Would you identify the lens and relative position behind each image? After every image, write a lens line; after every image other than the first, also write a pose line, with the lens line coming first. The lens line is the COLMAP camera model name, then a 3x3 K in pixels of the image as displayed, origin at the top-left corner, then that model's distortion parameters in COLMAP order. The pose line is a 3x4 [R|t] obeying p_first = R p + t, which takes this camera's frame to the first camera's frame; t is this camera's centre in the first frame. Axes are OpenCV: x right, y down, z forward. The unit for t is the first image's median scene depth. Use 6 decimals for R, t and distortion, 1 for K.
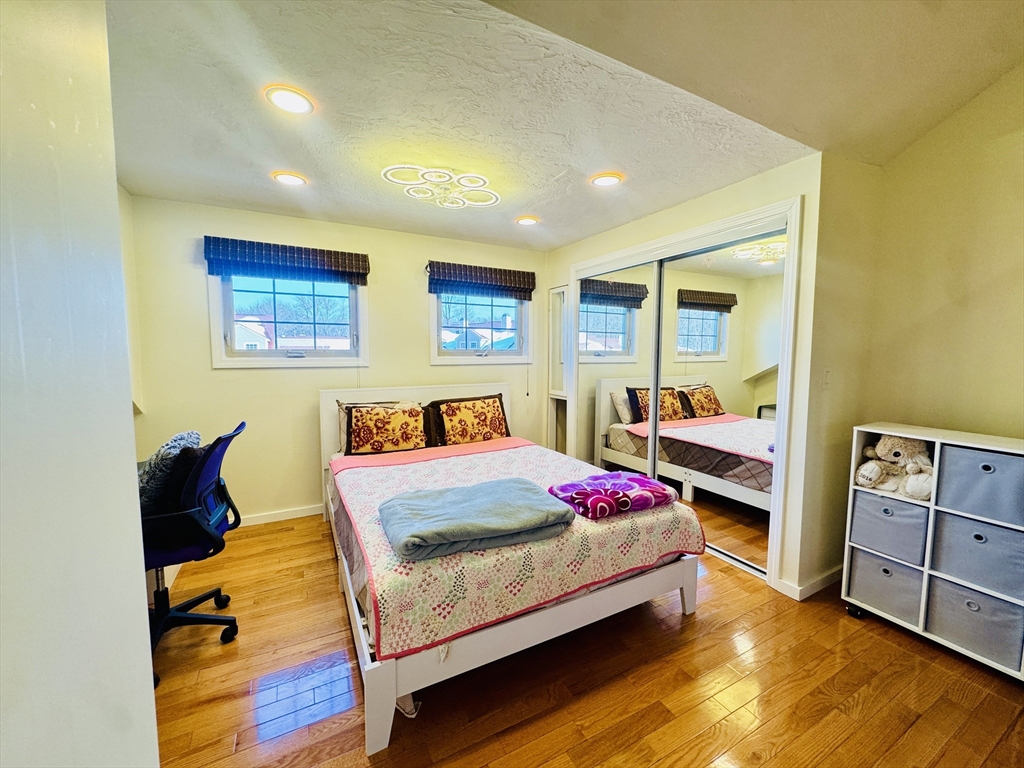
lens RADIAL K [[409.2, 0, 509.7], [0, 409.2, 383.7], [0, 0, 1]] dist [-0.006742, 0.000805]
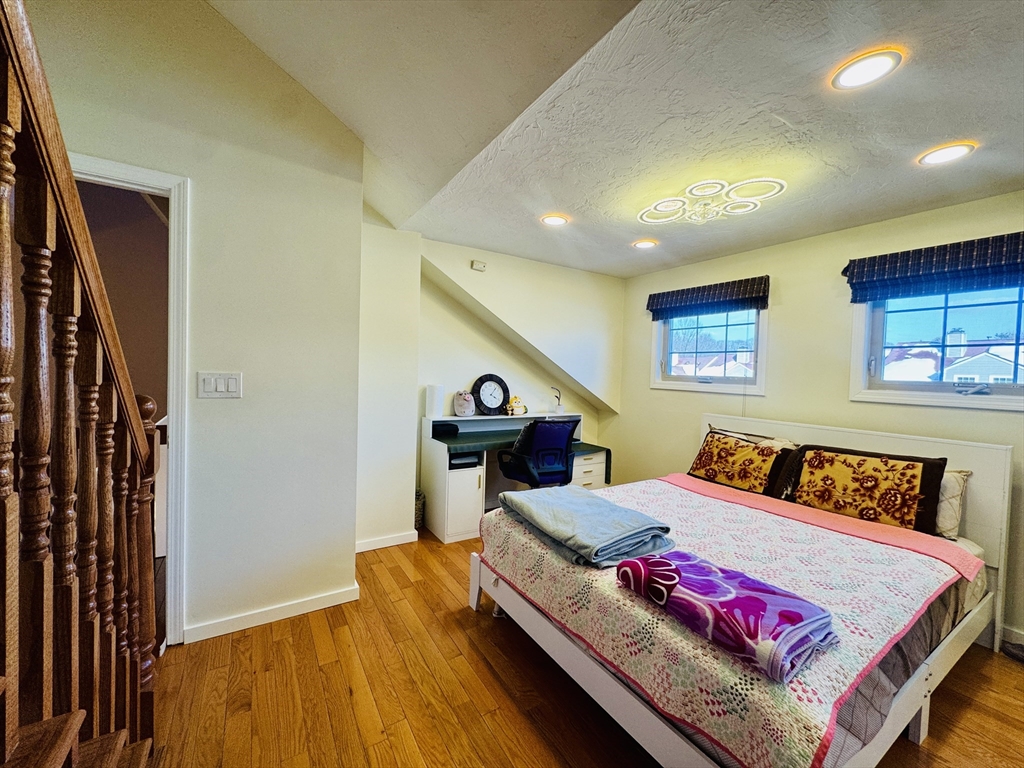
lens RADIAL K [[409.2, 0, 511.4], [0, 409.2, 383.1], [0, 0, 1]] dist [-0.006742, 0.000805]
pose [[0.074644, 0.030558, -0.996742, 0.560687], [-0.110379, 0.993642, 0.022197, -0.029889], [0.991083, 0.108363, 0.077543, 0.391982]]
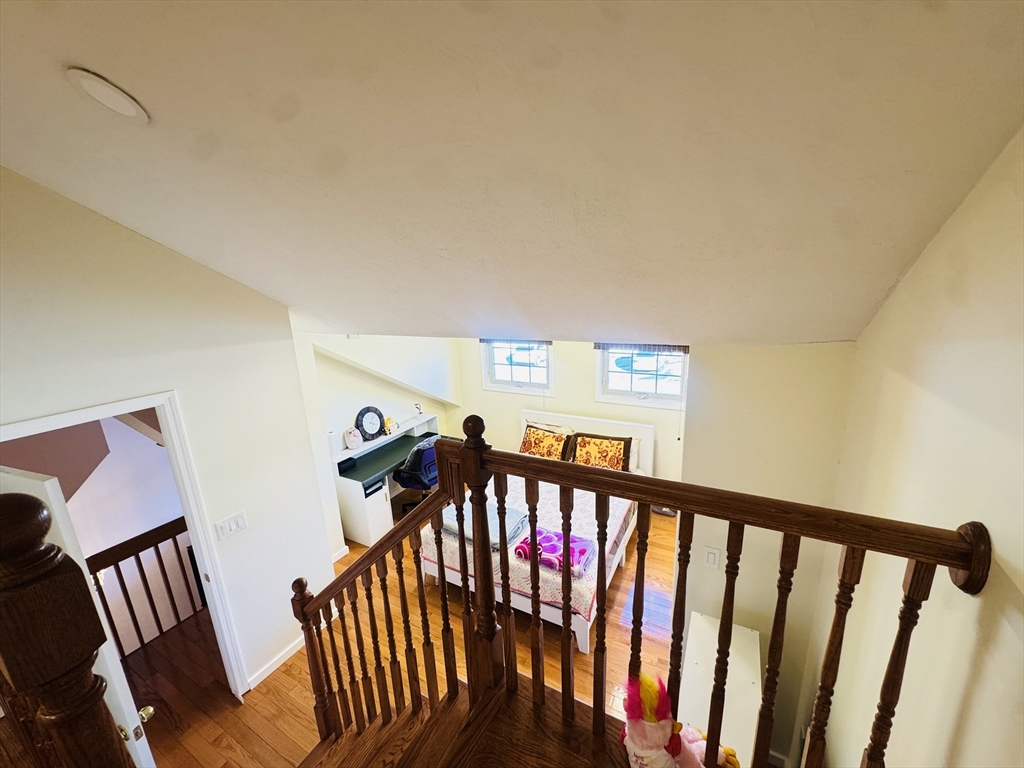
lens RADIAL K [[409.2, 0, 511.7], [0, 409.2, 382.5], [0, 0, 1]] dist [-0.006742, 0.000805]
pose [[0.547829, 0.181175, -0.816737, 0.851509], [-0.021852, 0.979034, 0.202520, -0.427493], [0.836305, -0.093099, 0.540303, 0.062237]]
